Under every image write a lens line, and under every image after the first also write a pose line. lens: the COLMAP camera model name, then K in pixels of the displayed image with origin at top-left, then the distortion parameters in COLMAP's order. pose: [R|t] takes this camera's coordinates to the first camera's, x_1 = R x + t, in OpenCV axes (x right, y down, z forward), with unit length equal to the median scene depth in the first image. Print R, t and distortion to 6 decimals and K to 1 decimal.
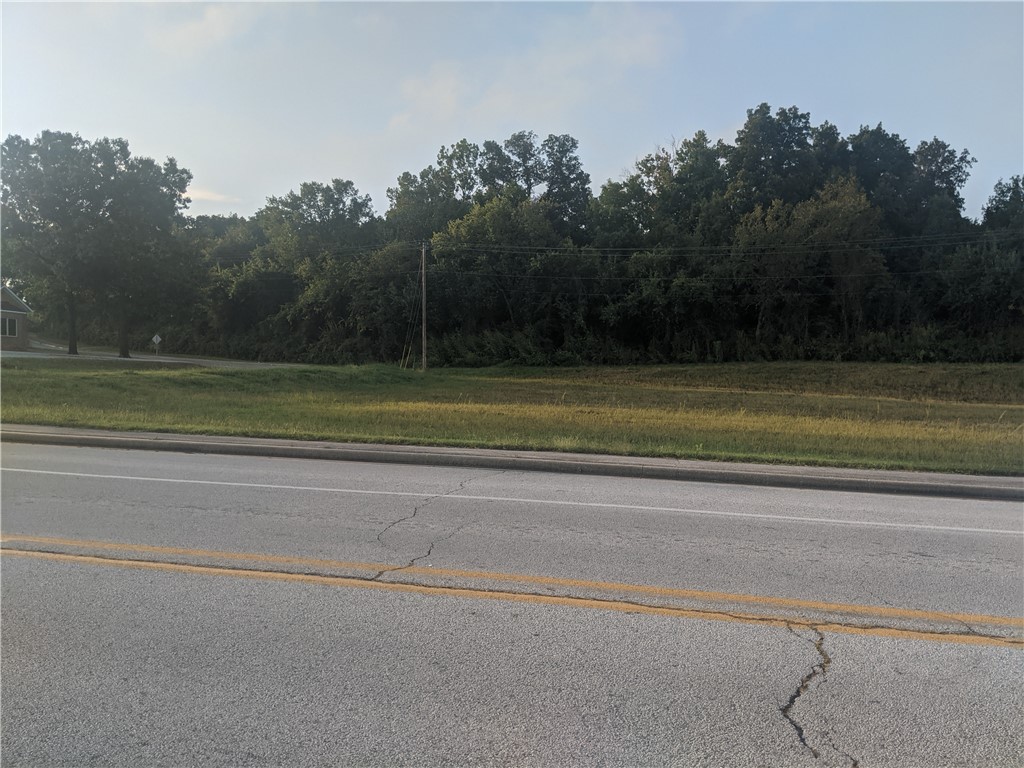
lens RADIAL K [[814.3, 0, 512.0], [0, 814.3, 384.0], [0, 0, 1]] dist [0.138860, -0.276648]
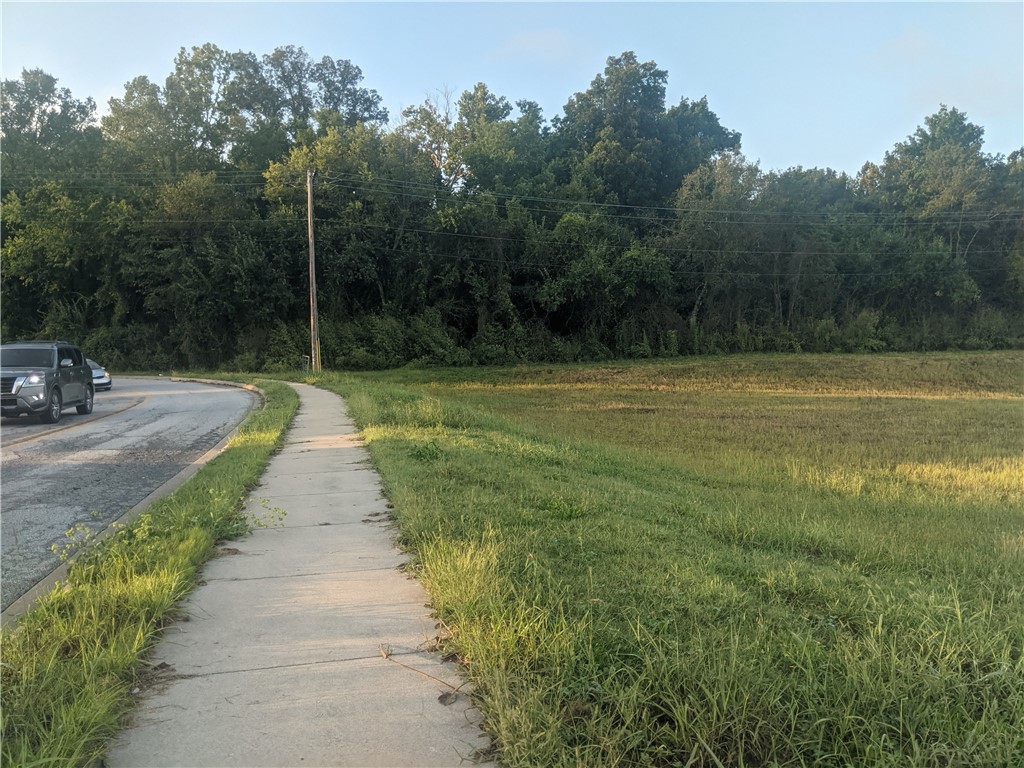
lens RADIAL K [[814.3, 0, 512.0], [0, 814.3, 384.0], [0, 0, 1]] dist [0.138860, -0.276648]
pose [[0.870490, -0.037349, 0.490766, -0.251893], [0.029063, 0.999277, 0.024500, -0.020913], [-0.491327, -0.007064, 0.870947, 0.332569]]
